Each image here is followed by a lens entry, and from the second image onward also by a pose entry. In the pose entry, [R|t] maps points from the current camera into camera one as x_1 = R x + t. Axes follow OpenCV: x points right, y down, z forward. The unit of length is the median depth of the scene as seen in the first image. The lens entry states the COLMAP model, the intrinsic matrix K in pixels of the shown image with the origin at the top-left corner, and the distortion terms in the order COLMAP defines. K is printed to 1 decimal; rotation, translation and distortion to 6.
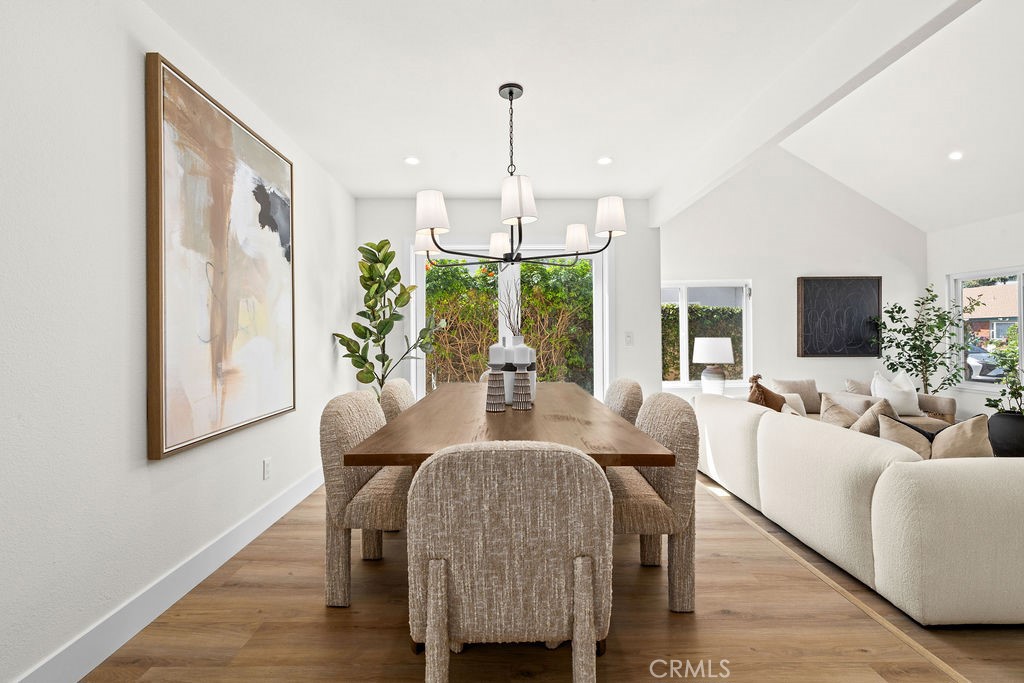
lens RADIAL K [[431.1, 0, 512.8], [0, 431.1, 334.0], [0, 0, 1]] dist [-0.000818, -0.000159]
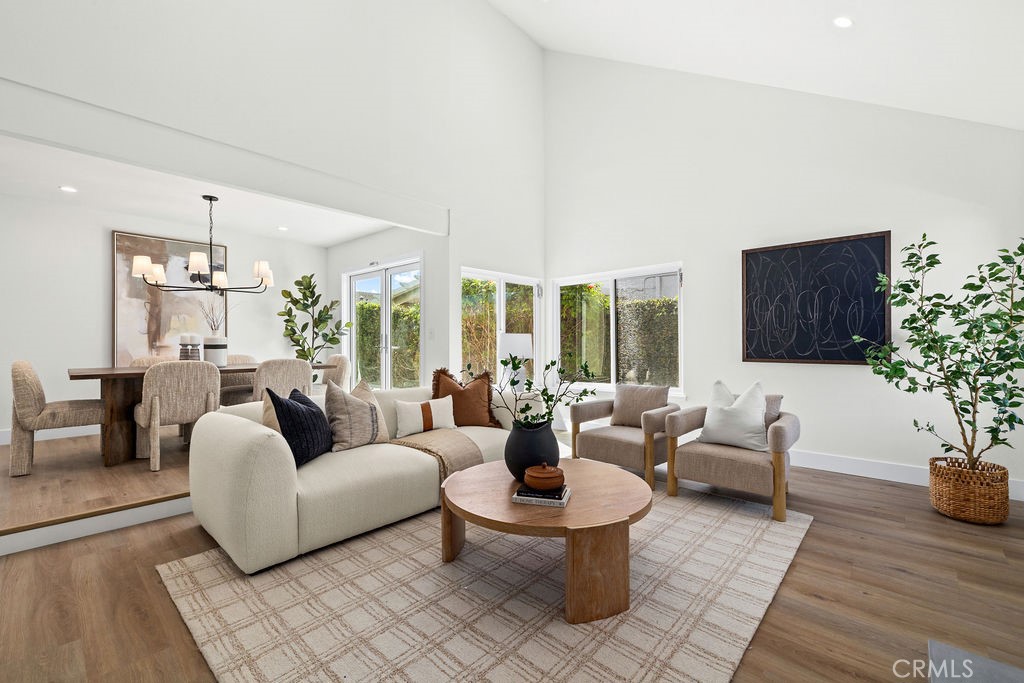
lens RADIAL K [[431.0, 0, 507.1], [0, 431.0, 340.2], [0, 0, 1]] dist [0.001137, 0.000132]
pose [[0.732224, 0.001707, -0.681062, 2.217109], [-0.000871, 0.999998, 0.001570, 0.043171], [0.681064, -0.000556, 0.732224, 0.517104]]
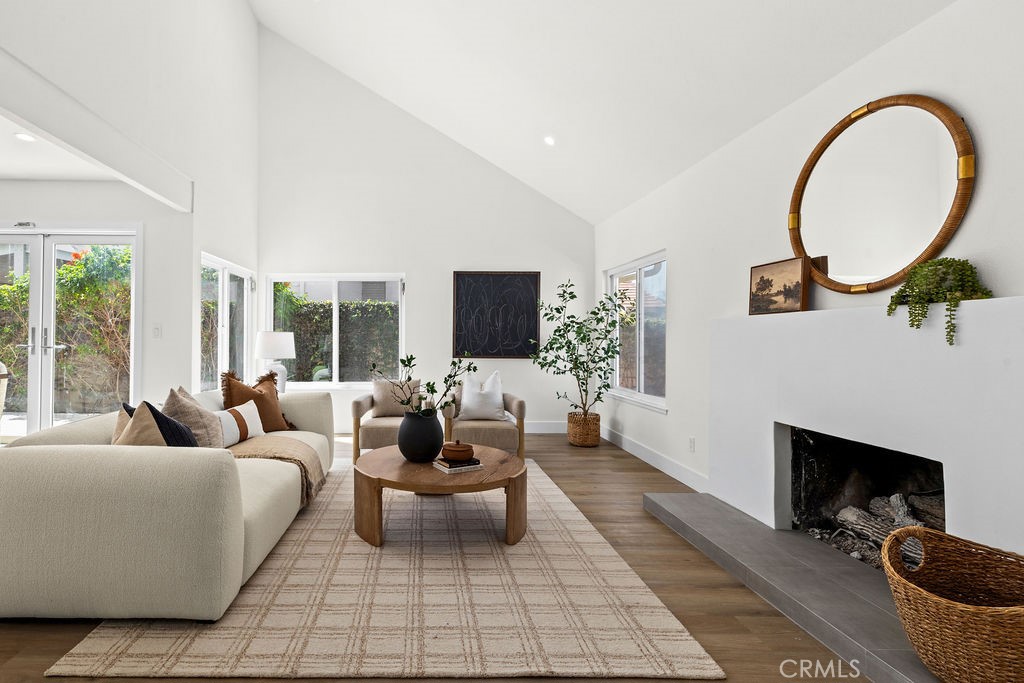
lens RADIAL K [[471.4, 0, 422.4], [0, 471.4, 335.8], [0, 0, 1]] dist [-0.000279, -0.000135]
pose [[0.999863, 0.014250, -0.008445, 1.556122], [-0.014314, 0.999869, -0.007605, 0.038039], [0.008336, 0.007725, 0.999935, -0.027682]]
